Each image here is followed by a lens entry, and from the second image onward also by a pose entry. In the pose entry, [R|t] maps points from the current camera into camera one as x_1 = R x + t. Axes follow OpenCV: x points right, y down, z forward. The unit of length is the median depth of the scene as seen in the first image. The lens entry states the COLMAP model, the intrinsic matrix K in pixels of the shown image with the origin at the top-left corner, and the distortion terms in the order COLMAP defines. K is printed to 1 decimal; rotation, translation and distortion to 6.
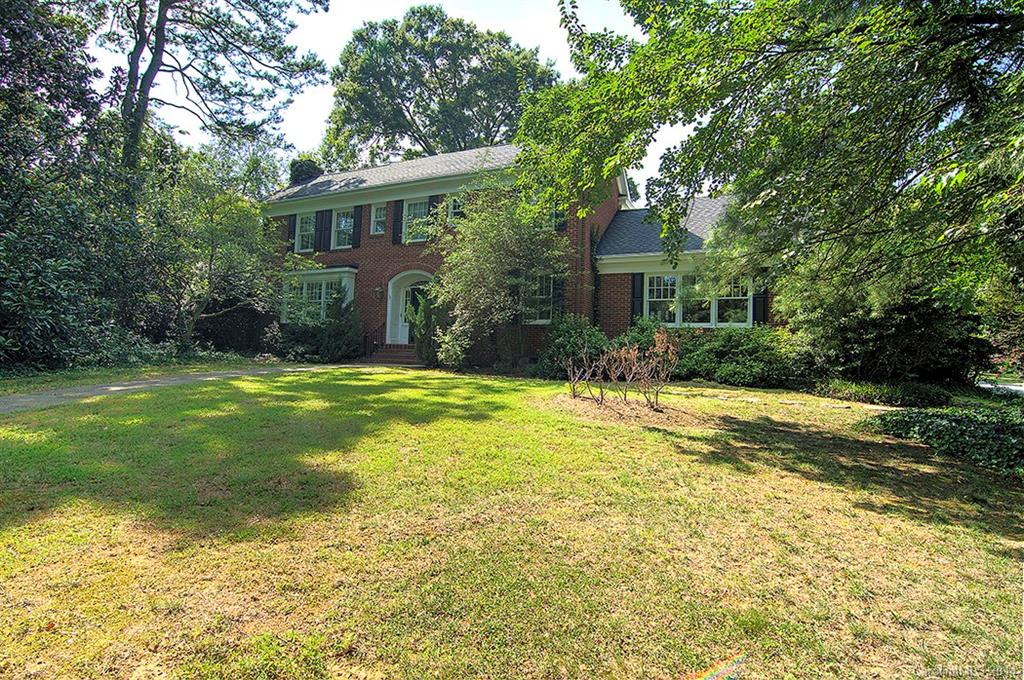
lens RADIAL K [[490.9, 0, 513.7], [0, 490.9, 334.6], [0, 0, 1]] dist [0.002039, 0.000290]
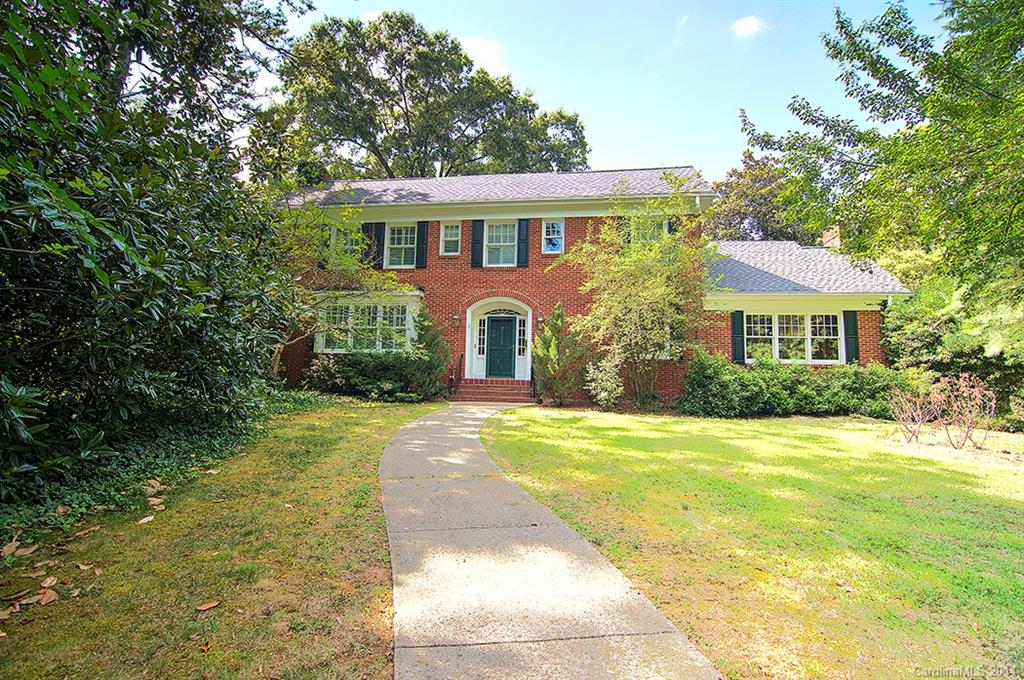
lens RADIAL K [[490.9, 0, 513.7], [0, 490.9, 334.6], [0, 0, 1]] dist [0.002039, 0.000290]
pose [[0.955264, 0.023025, 0.294856, -0.435751], [-0.007553, 0.998539, -0.053504, -0.013240], [-0.295657, 0.048883, 0.954043, 0.124789]]
